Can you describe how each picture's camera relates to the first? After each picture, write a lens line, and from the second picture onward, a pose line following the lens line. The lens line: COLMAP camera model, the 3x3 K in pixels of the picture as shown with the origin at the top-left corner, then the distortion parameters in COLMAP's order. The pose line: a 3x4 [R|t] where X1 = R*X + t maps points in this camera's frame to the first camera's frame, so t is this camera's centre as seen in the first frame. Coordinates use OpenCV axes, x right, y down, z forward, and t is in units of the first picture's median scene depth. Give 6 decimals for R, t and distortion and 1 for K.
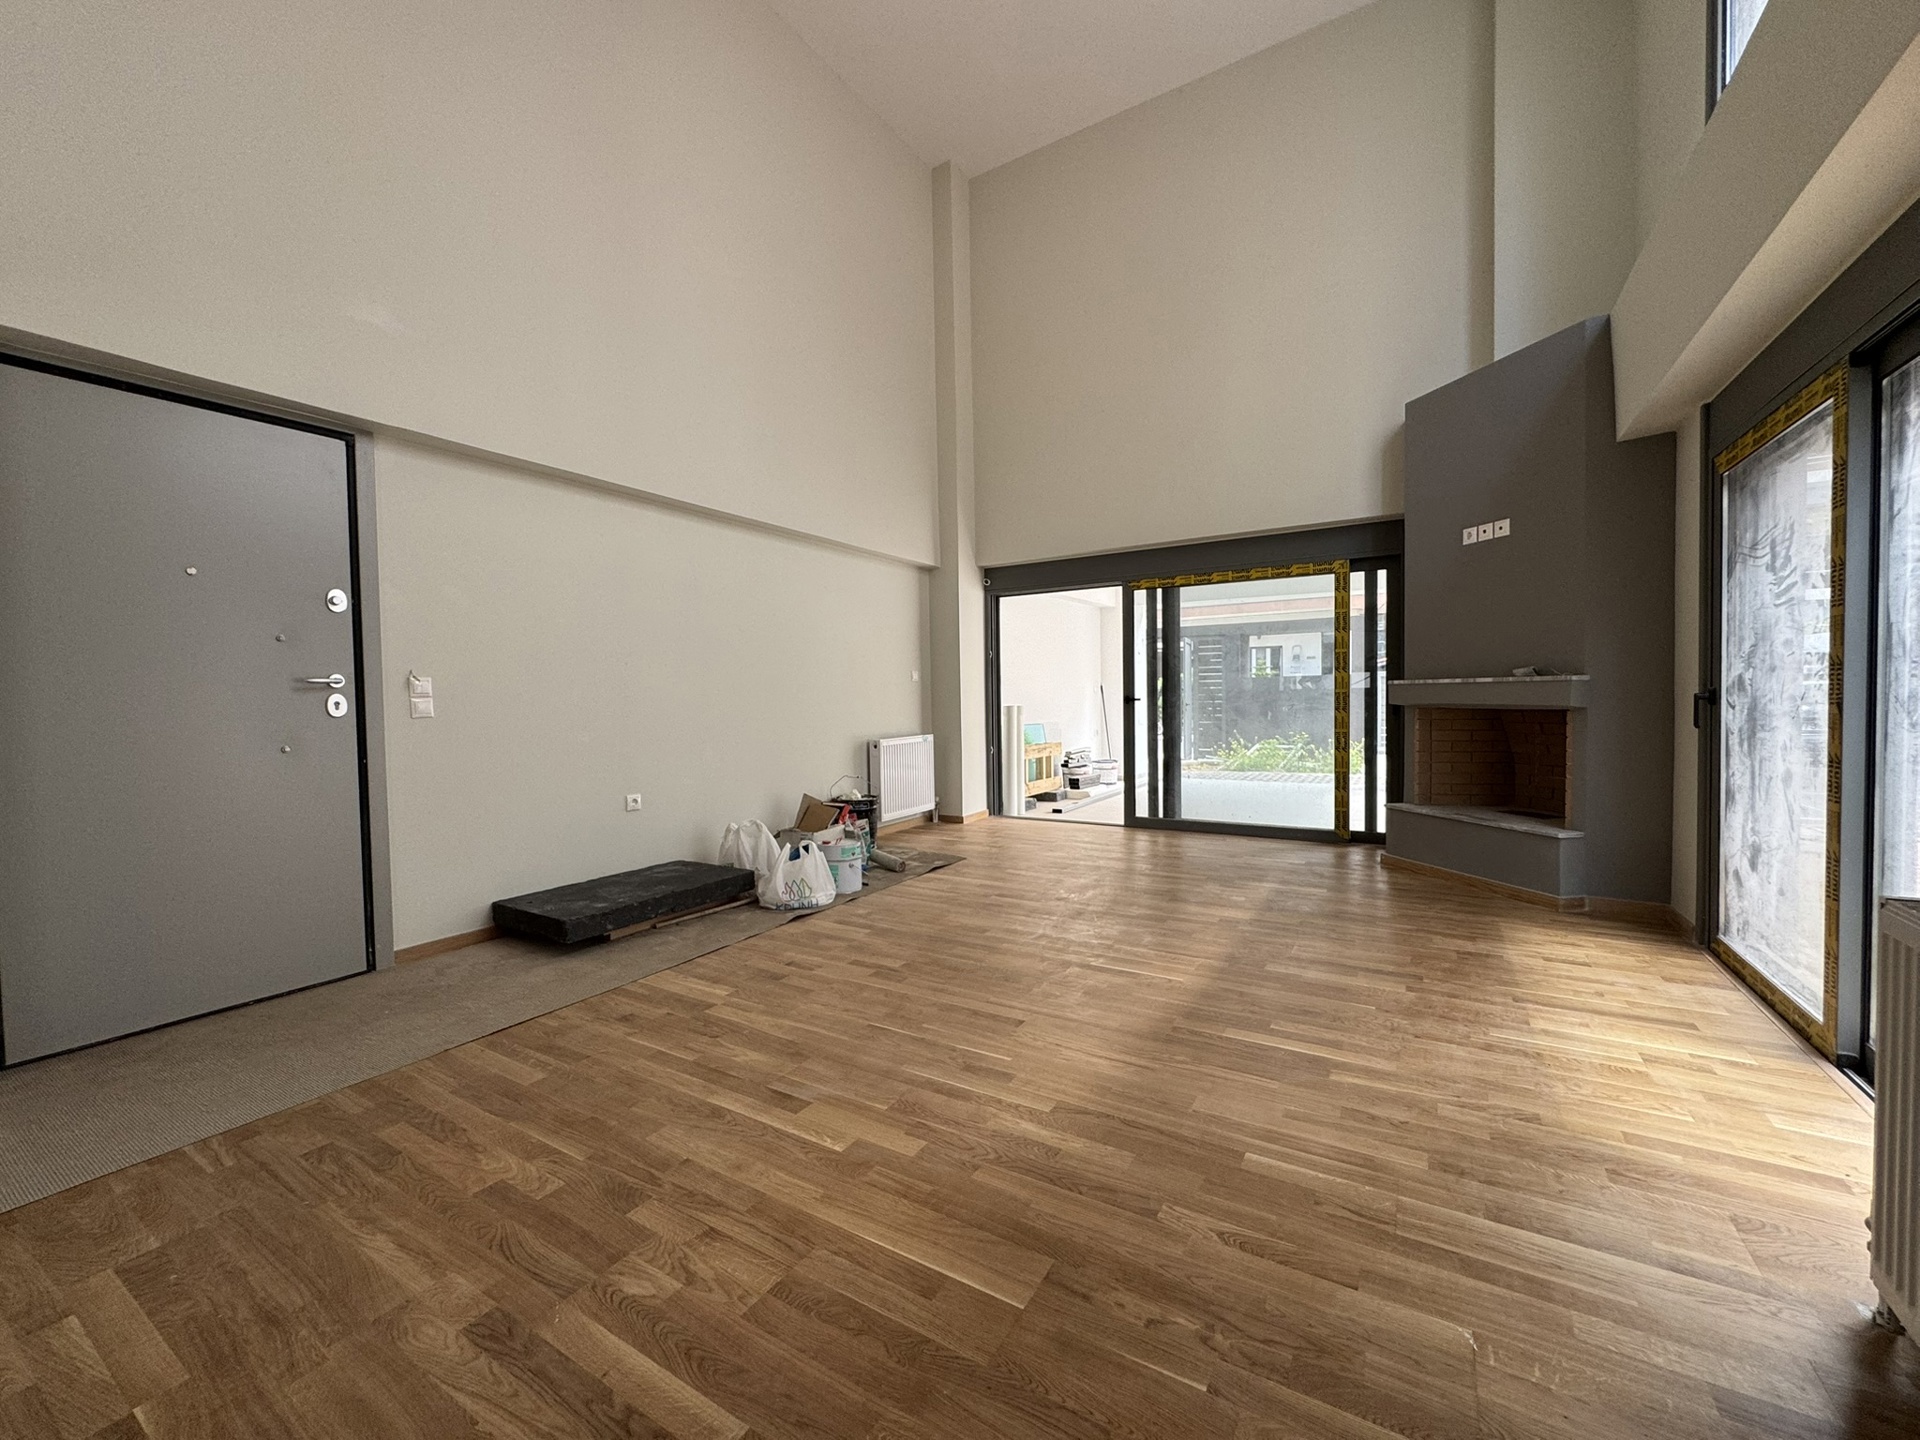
lens RADIAL K [[767.3, 0, 958.4], [0, 767.3, 720.1], [0, 0, 1]] dist [-0.001684, 0.000186]
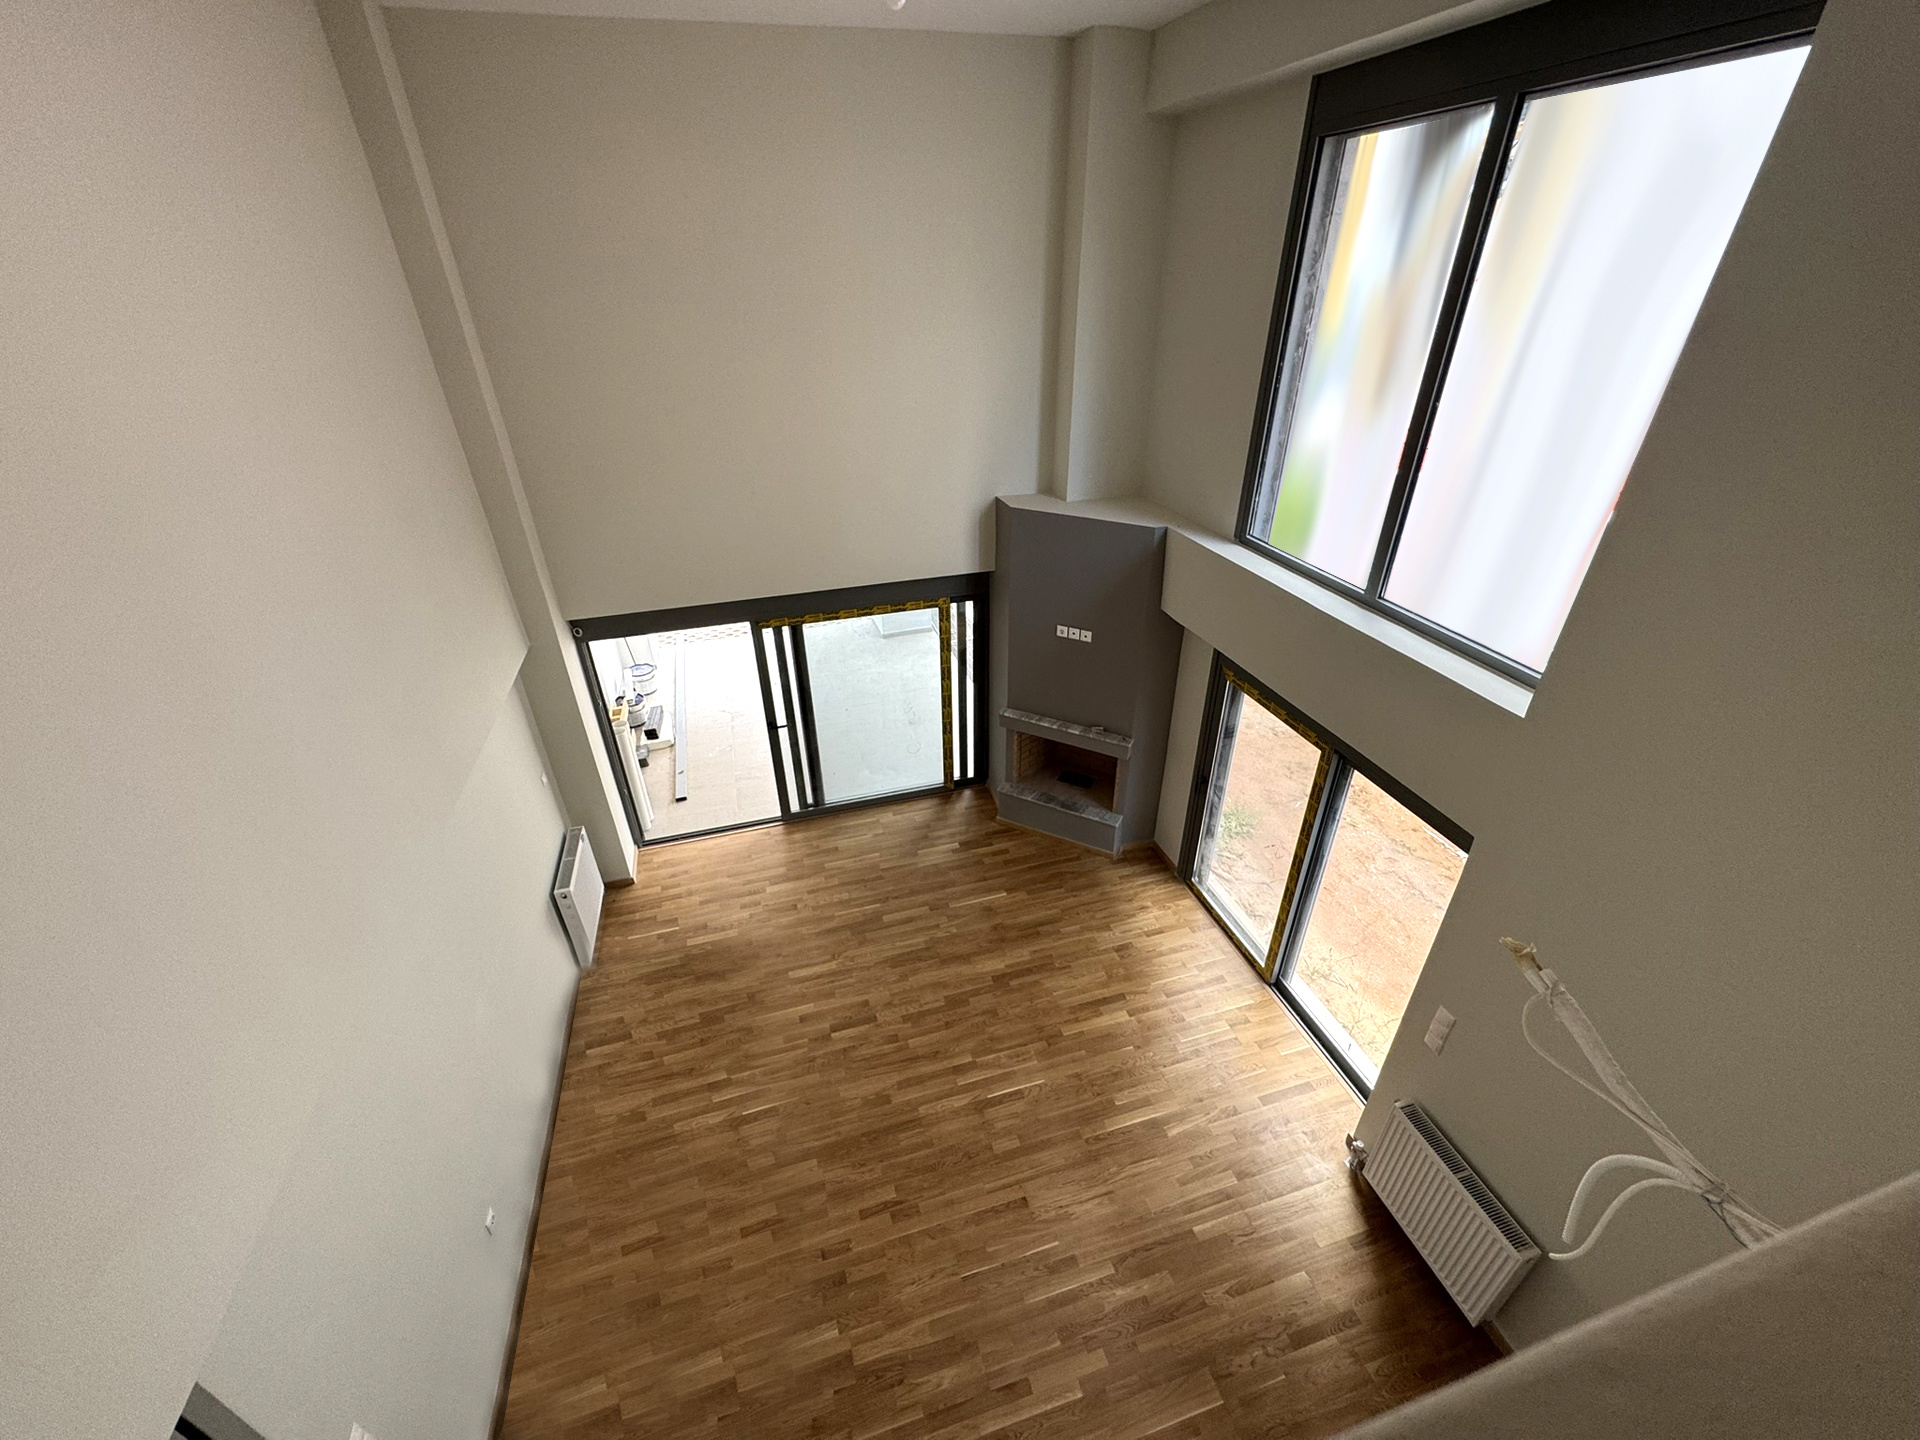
lens RADIAL K [[770.9, 0, 957.5], [0, 770.9, 720.3], [0, 0, 1]] dist [0.000360, 0.000462]
pose [[0.670456, -0.371715, 0.642119, -0.462593], [0.026553, 0.876915, 0.479911, -0.868661], [-0.741474, -0.304709, 0.597804, 0.293601]]
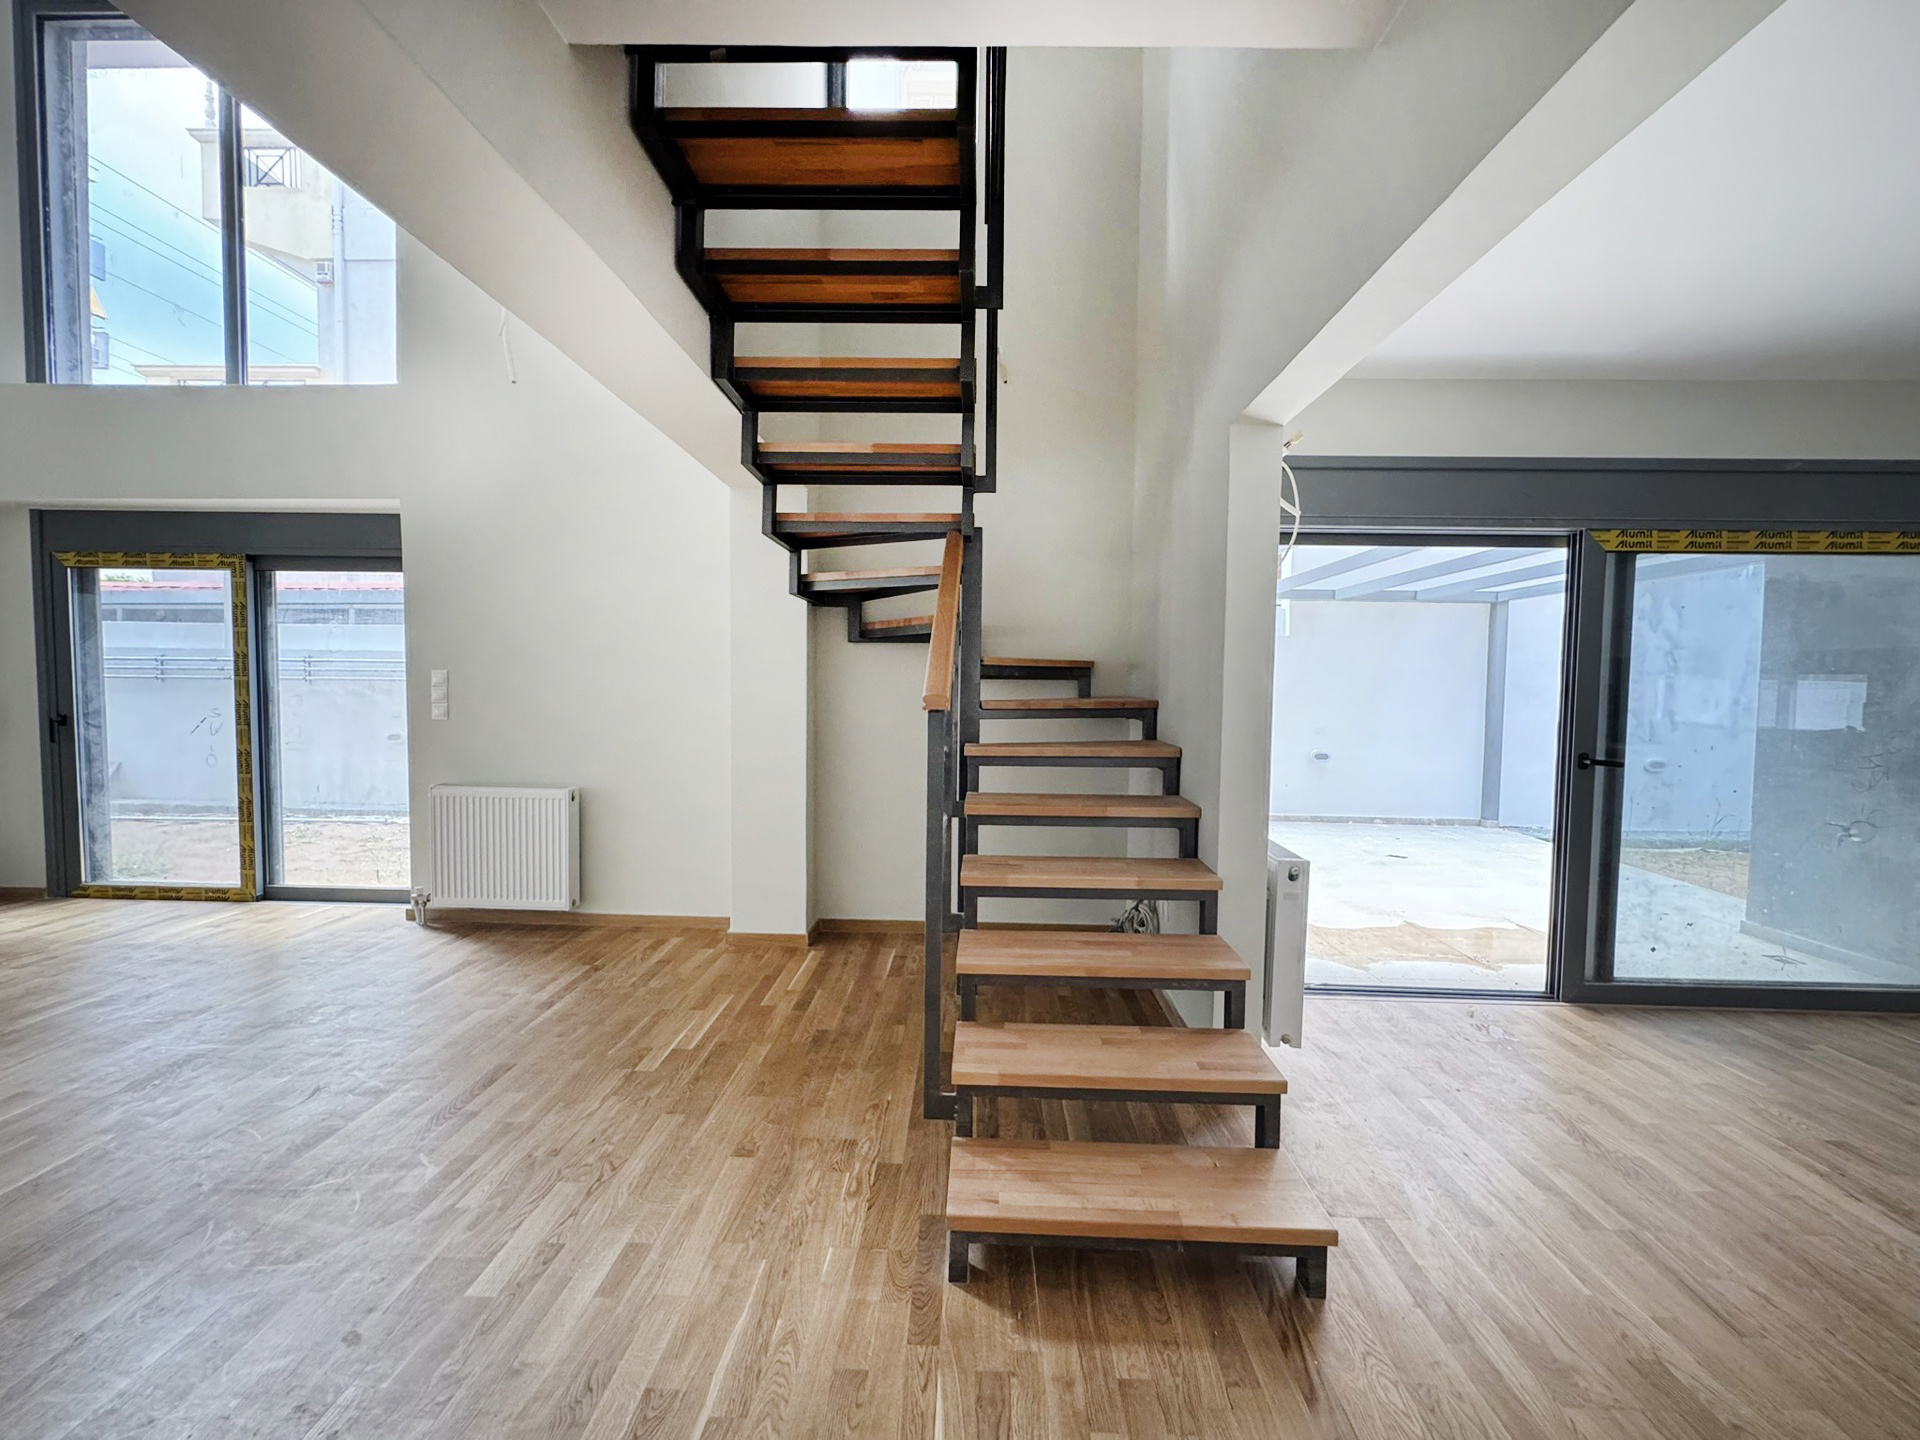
lens RADIAL K [[767.3, 0, 958.4], [0, 767.3, 720.1], [0, 0, 1]] dist [-0.001684, 0.000186]
pose [[-0.497346, -0.030153, 0.867028, -0.871253], [0.021913, 0.998640, 0.047299, -0.049136], [-0.867275, 0.042524, -0.496009, 0.209864]]
